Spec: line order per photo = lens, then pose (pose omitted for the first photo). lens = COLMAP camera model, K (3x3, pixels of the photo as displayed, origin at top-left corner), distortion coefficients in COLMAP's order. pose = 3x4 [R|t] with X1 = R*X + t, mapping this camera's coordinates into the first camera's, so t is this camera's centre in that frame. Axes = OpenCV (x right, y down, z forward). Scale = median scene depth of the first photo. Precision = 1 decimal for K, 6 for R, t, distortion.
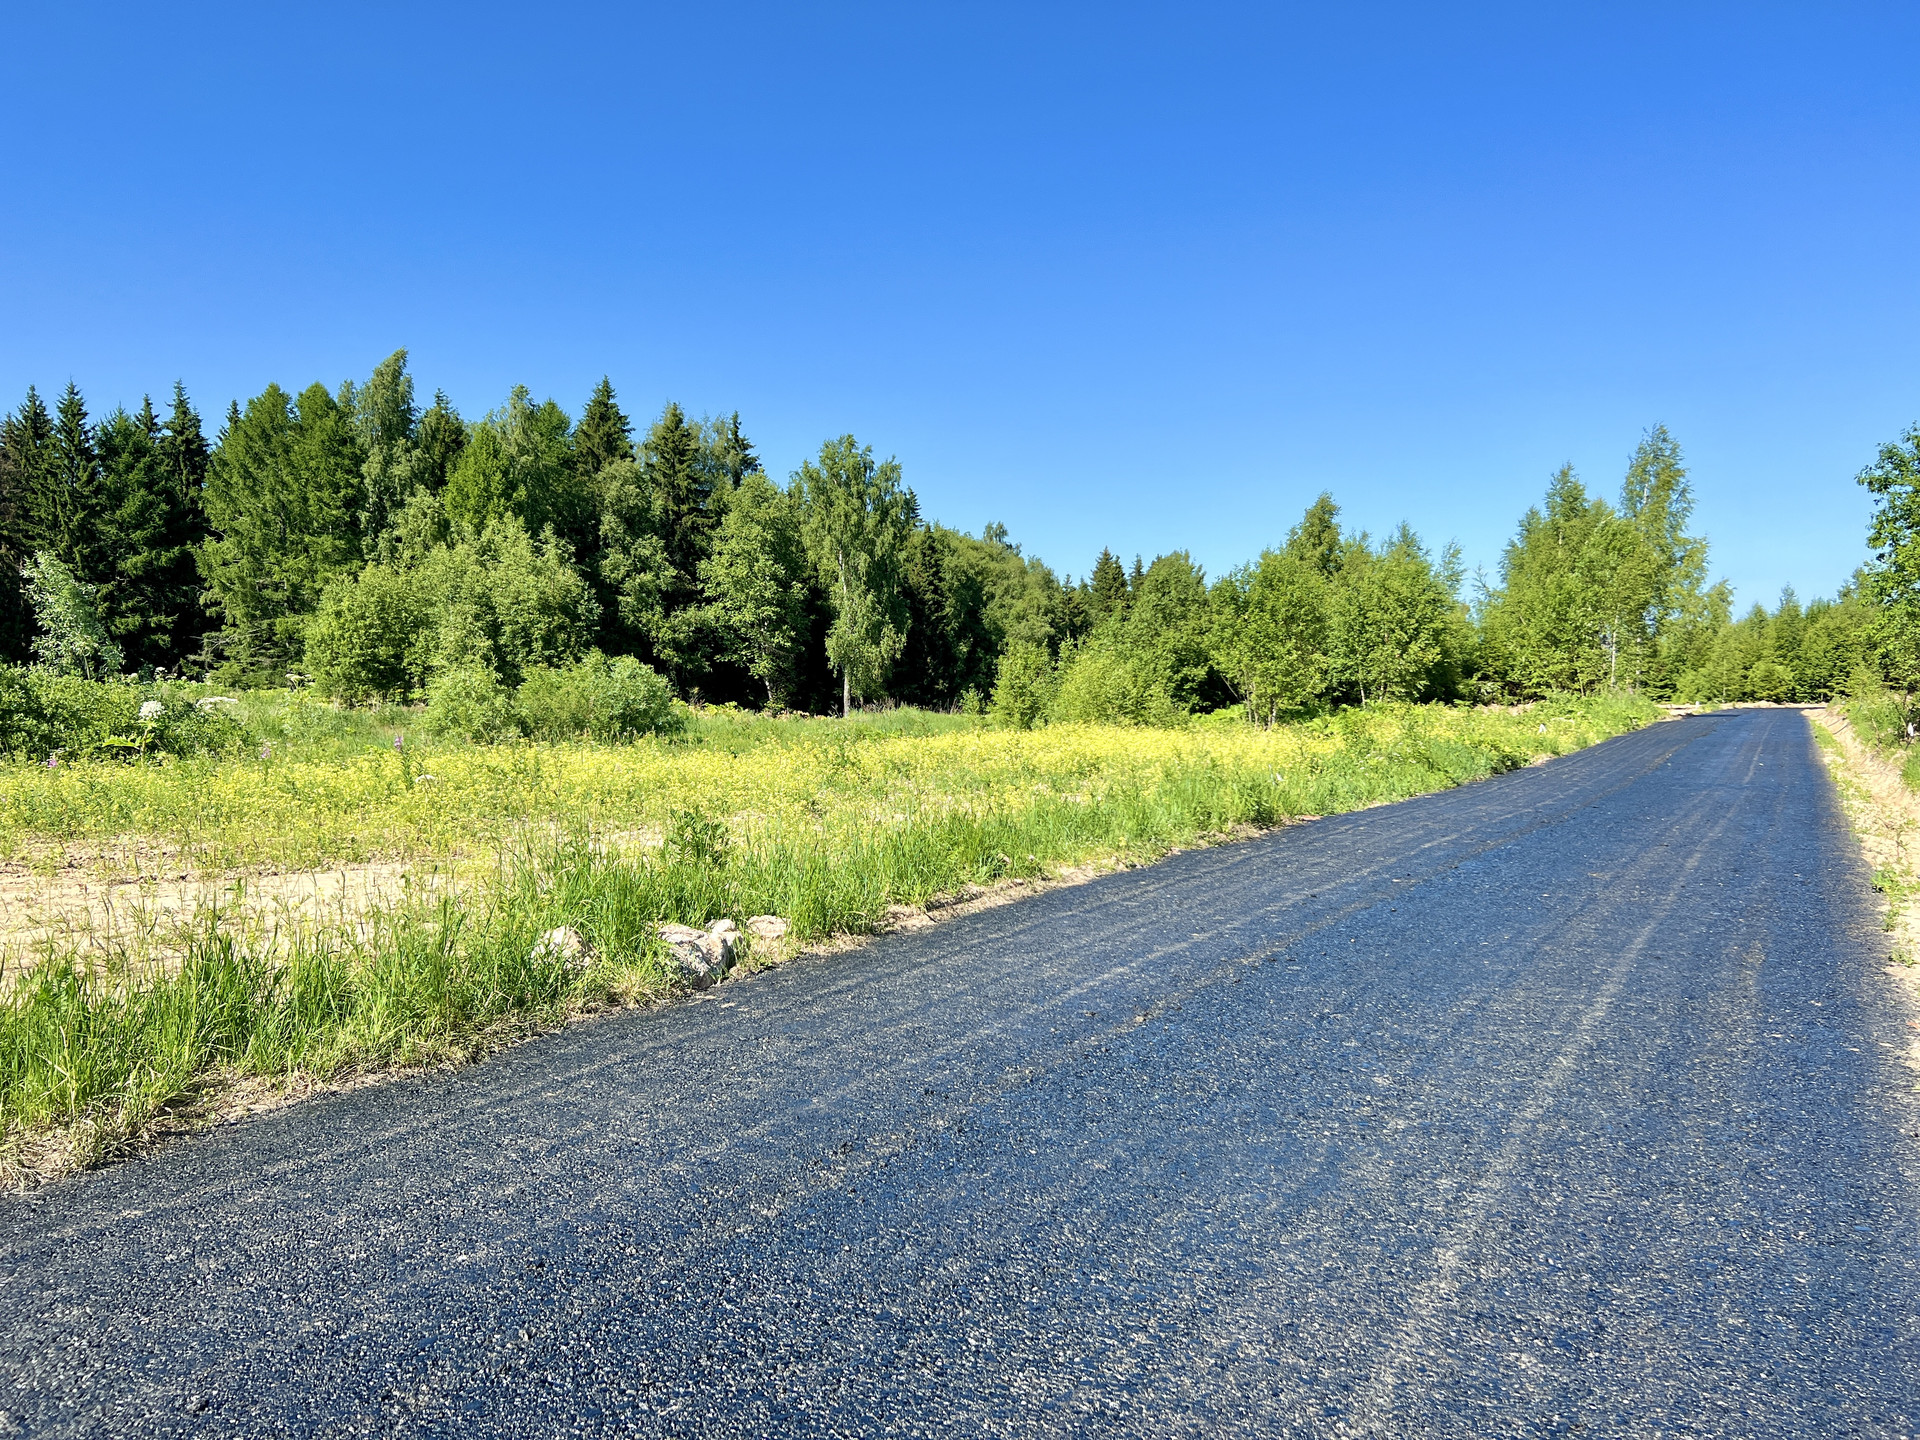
lens RADIAL K [[1438.7, 0, 959.9], [0, 1438.7, 718.6], [0, 0, 1]] dist [0.012425, 0.000110]
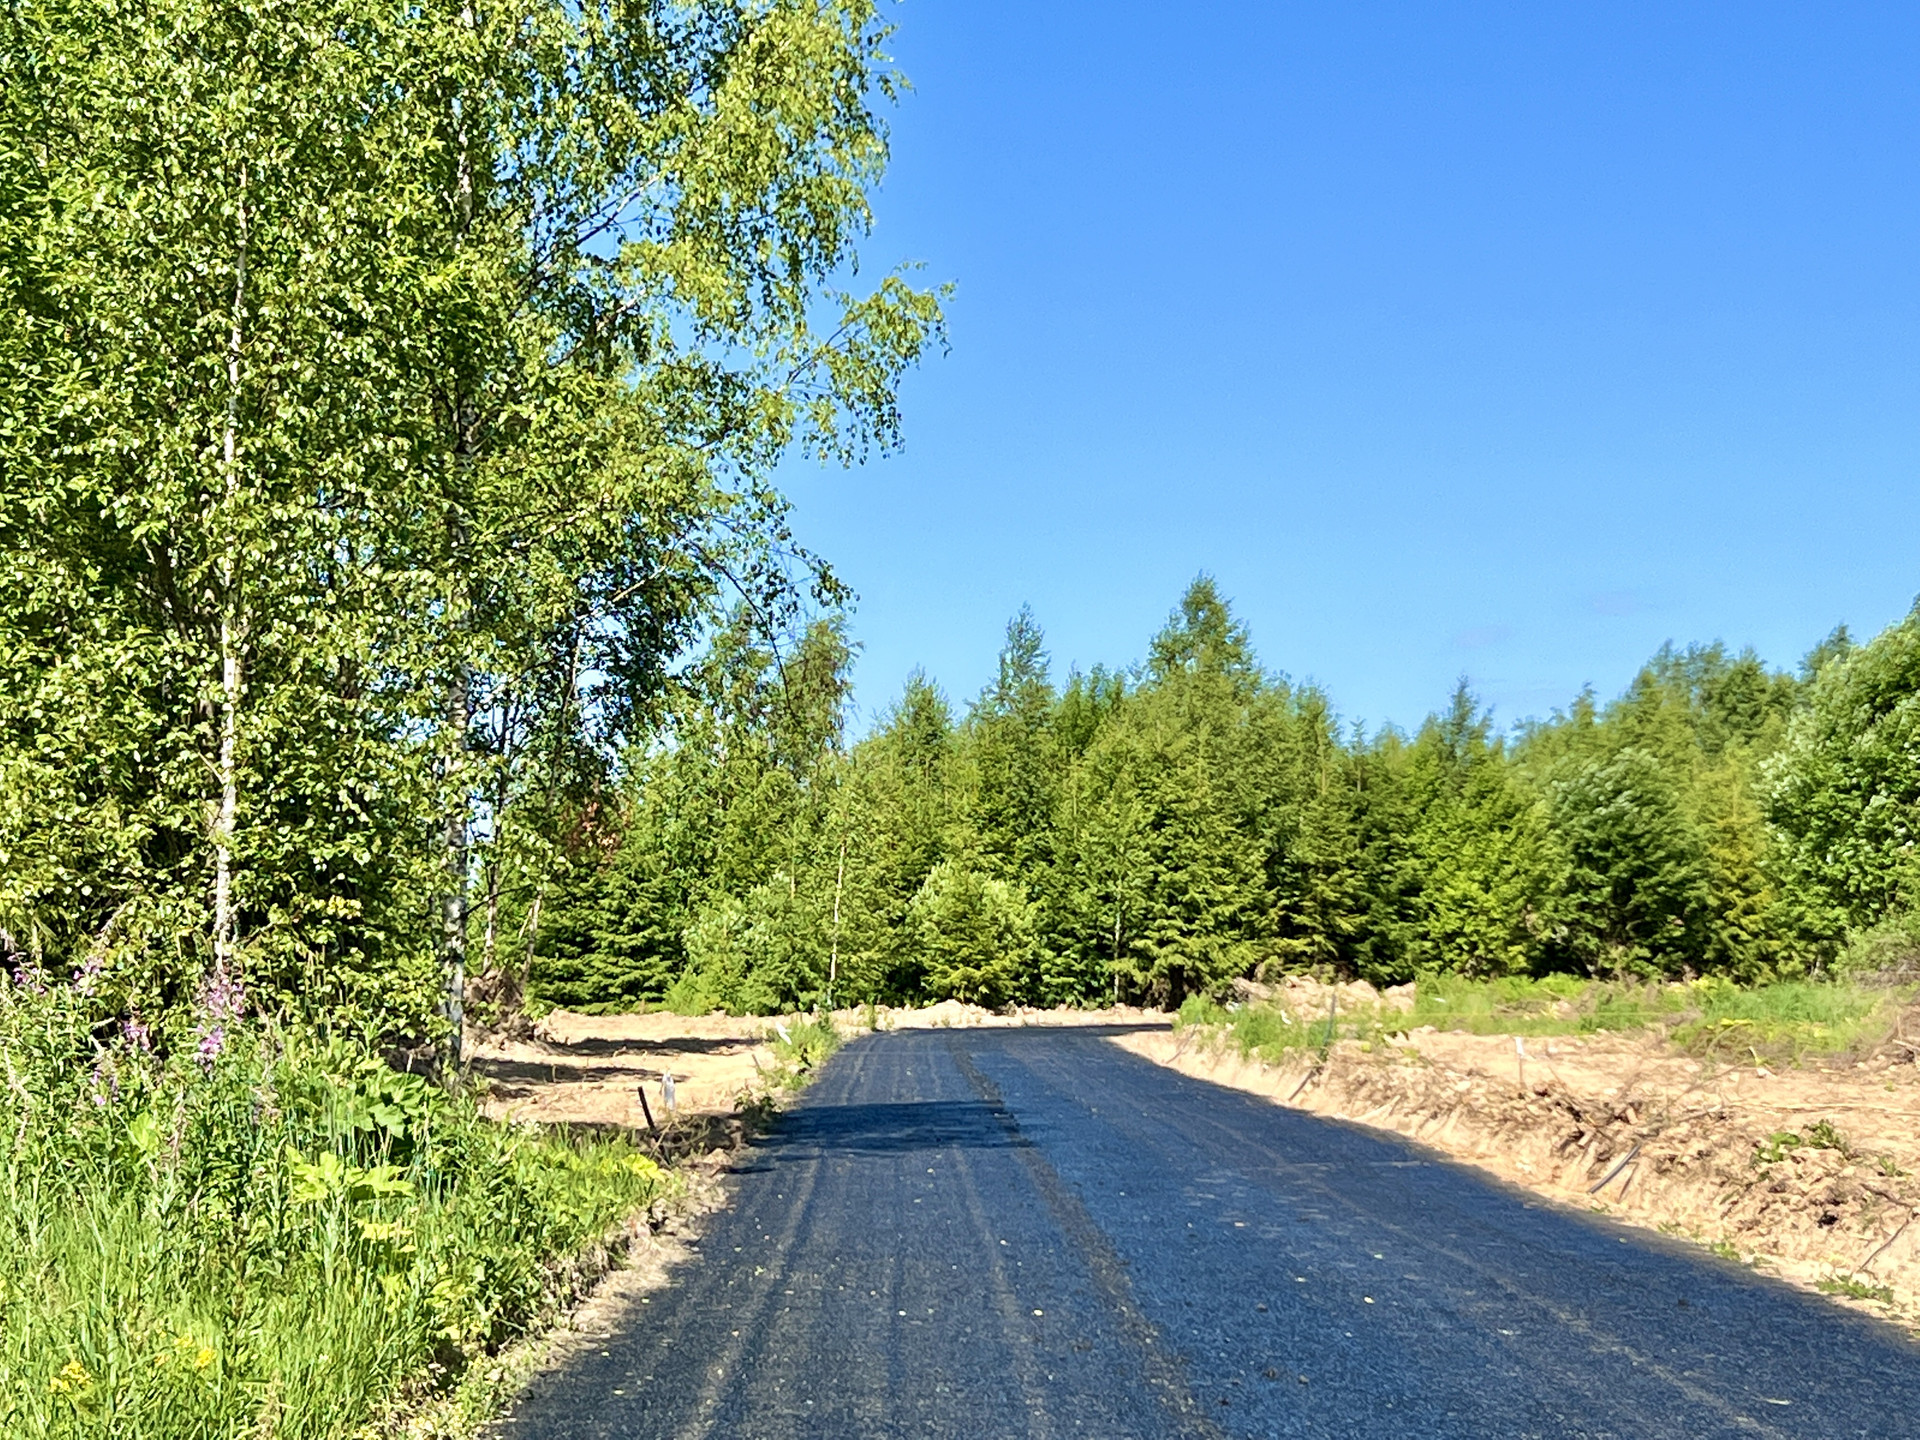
lens RADIAL K [[3637.5, 0, 960.1], [0, 3637.5, 721.0], [0, 0, 1]] dist [0.008300, 0.000000]
pose [[0.862949, 0.037959, 0.503863, 0.184704], [0.000373, 0.997126, -0.075759, -0.012773], [-0.505290, 0.065564, 0.860455, 0.361395]]
